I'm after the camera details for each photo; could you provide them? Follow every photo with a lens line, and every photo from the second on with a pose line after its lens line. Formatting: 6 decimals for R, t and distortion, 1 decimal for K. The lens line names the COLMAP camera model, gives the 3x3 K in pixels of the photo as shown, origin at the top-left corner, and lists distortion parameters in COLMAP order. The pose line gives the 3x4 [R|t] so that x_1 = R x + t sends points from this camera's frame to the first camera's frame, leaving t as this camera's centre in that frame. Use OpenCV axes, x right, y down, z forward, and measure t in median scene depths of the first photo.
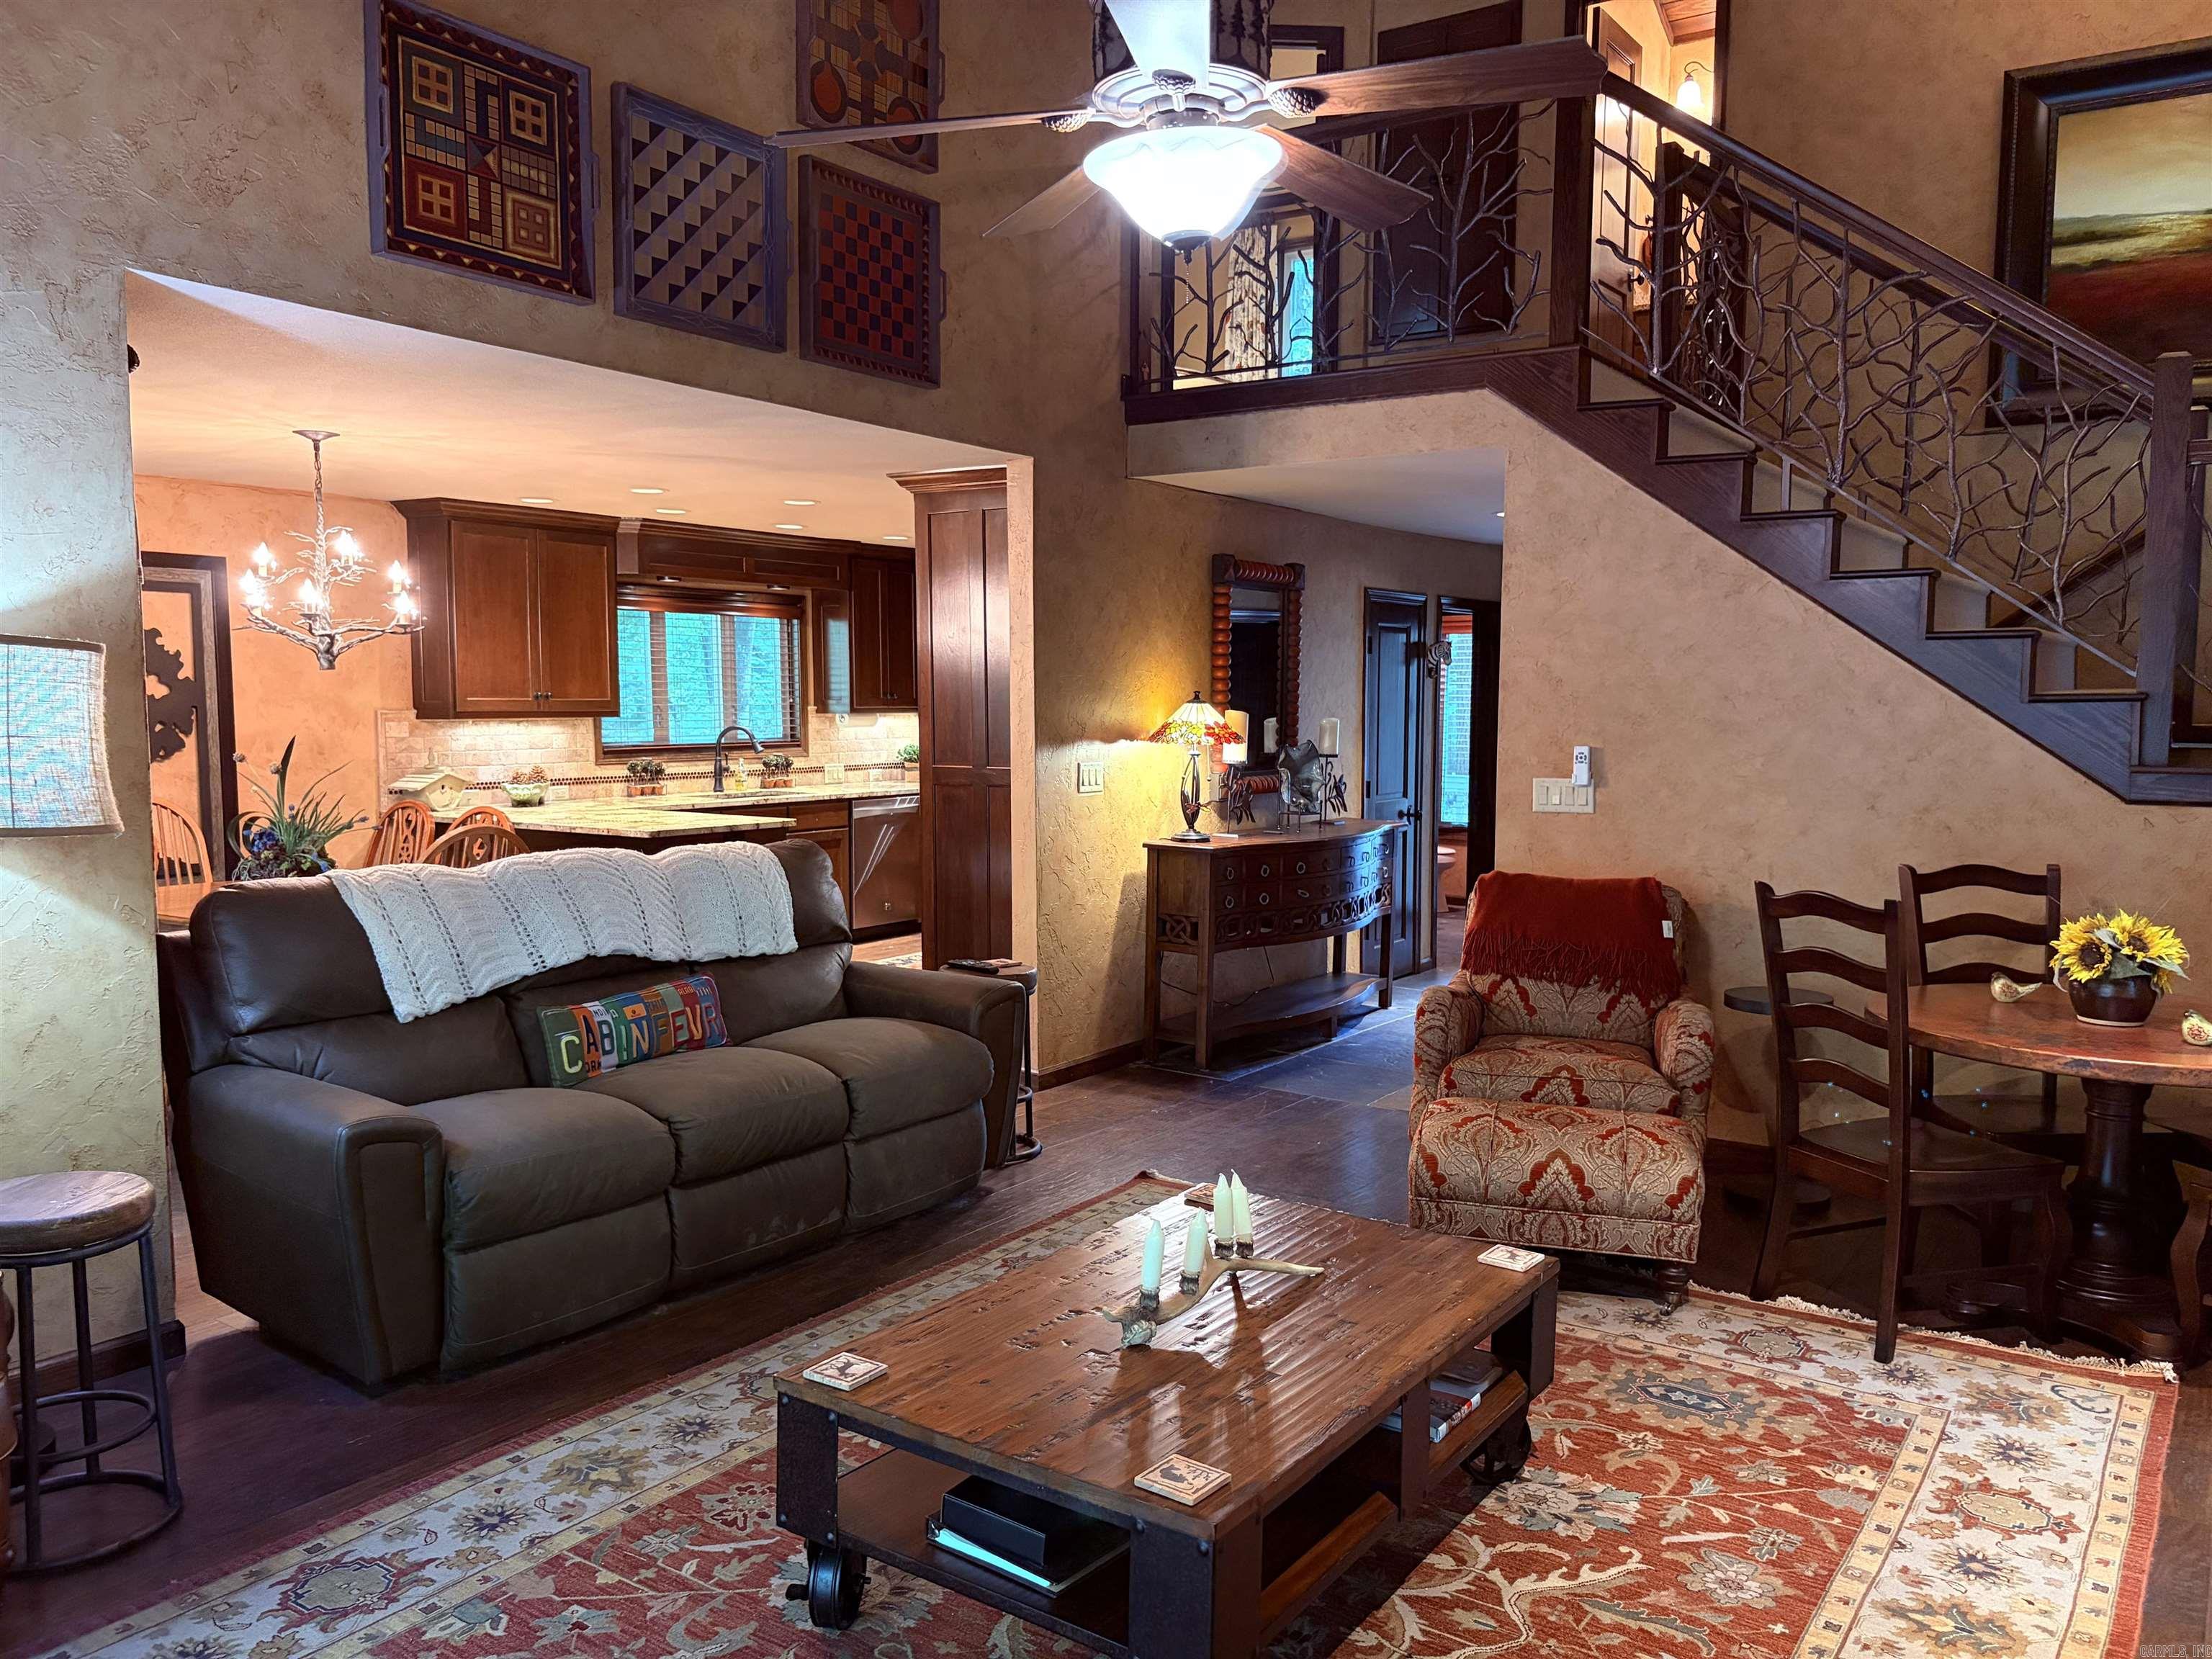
lens RADIAL K [[1667.8, 0, 1106.2], [0, 1667.8, 833.0], [0, 0, 1]] dist [-0.003710, -0.002410]
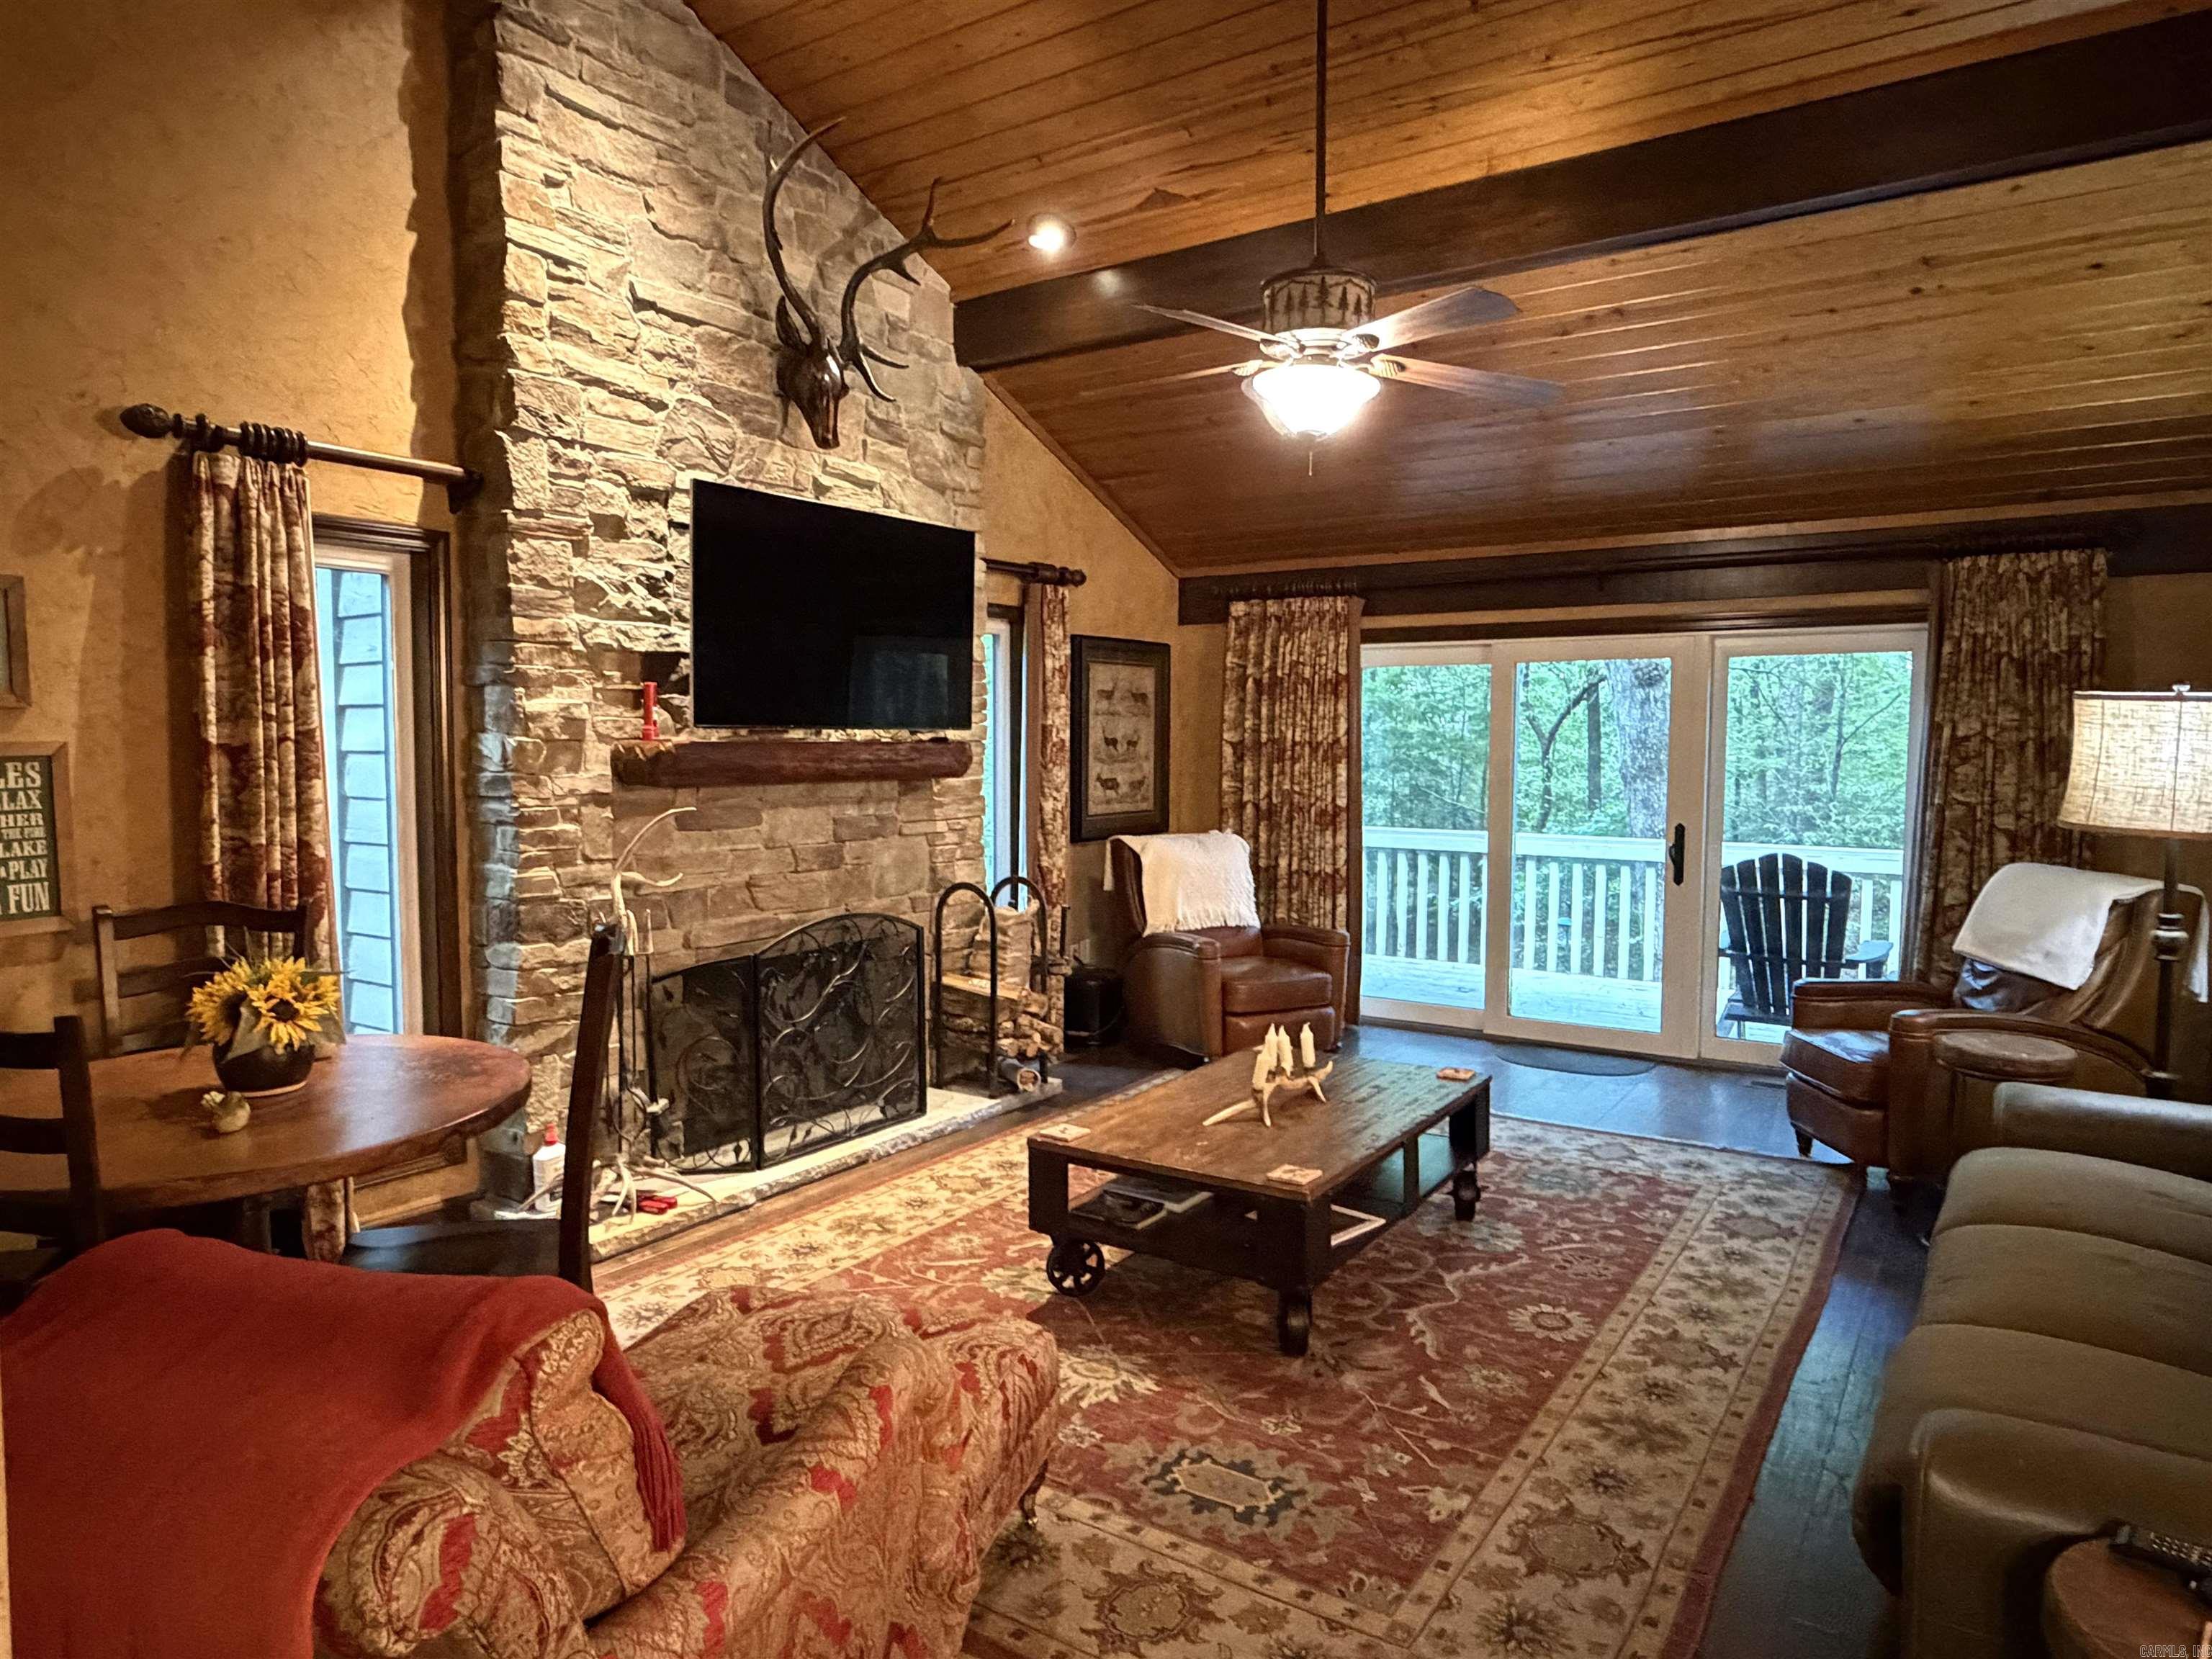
lens RADIAL K [[1359.6, 0, 1108.2], [0, 1359.6, 830.8], [0, 0, 1]] dist [0.000328, 0.000135]
pose [[-0.999838, -0.010311, -0.014730, 0.242278], [-0.012419, 0.988443, 0.151086, -0.166757], [0.013002, 0.151244, -0.988411, 2.199518]]
